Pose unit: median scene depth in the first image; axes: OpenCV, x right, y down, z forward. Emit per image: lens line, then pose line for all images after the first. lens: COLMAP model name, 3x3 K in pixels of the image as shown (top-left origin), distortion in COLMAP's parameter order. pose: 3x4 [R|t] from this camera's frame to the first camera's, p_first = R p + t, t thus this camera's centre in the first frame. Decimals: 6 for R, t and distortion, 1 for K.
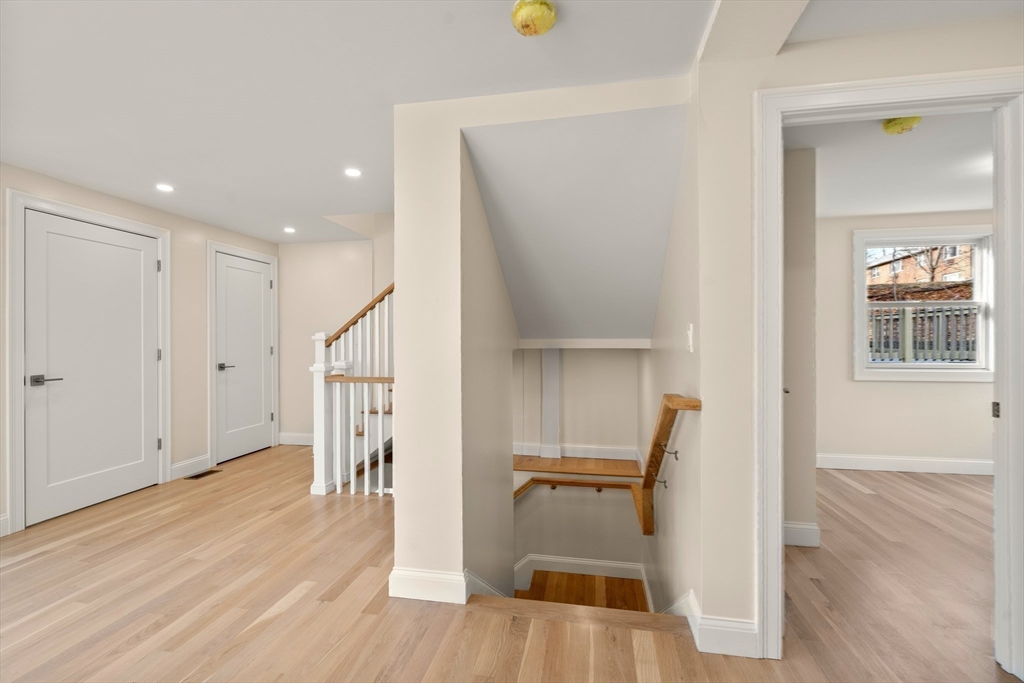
lens RADIAL K [[456.4, 0, 507.3], [0, 456.4, 344.1], [0, 0, 1]] dist [-0.010973, -0.000089]
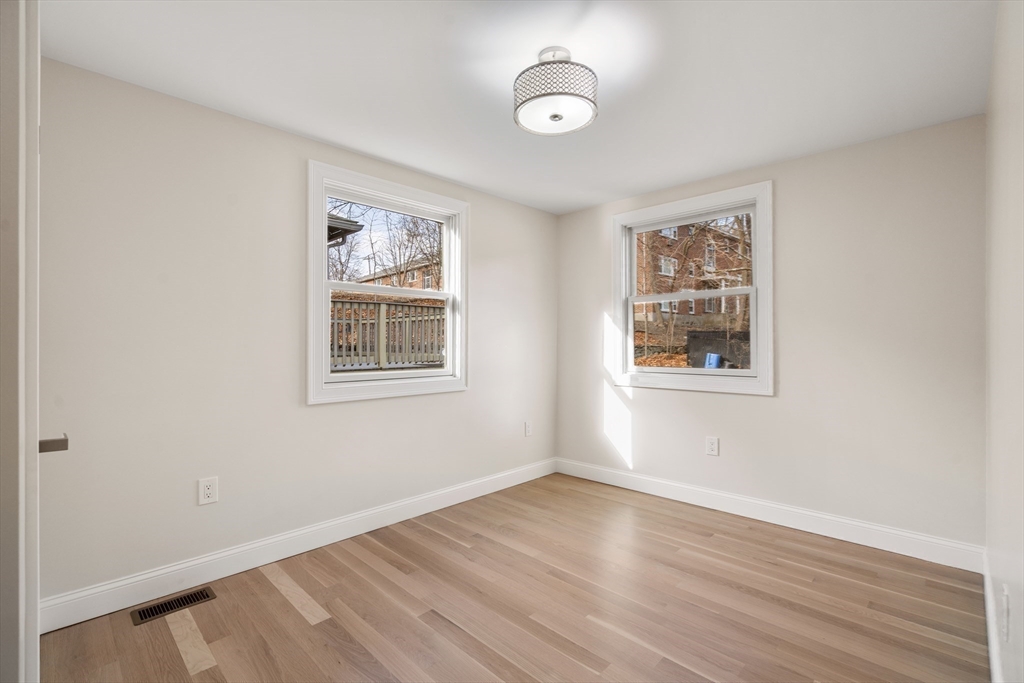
lens RADIAL K [[456.4, 0, 507.3], [0, 456.4, 344.1], [0, 0, 1]] dist [-0.010973, -0.000089]
pose [[0.552649, 0.004162, 0.833404, 0.230059], [0.005306, 0.999950, -0.008513, 0.002881], [-0.833397, 0.009127, 0.552599, 0.249415]]
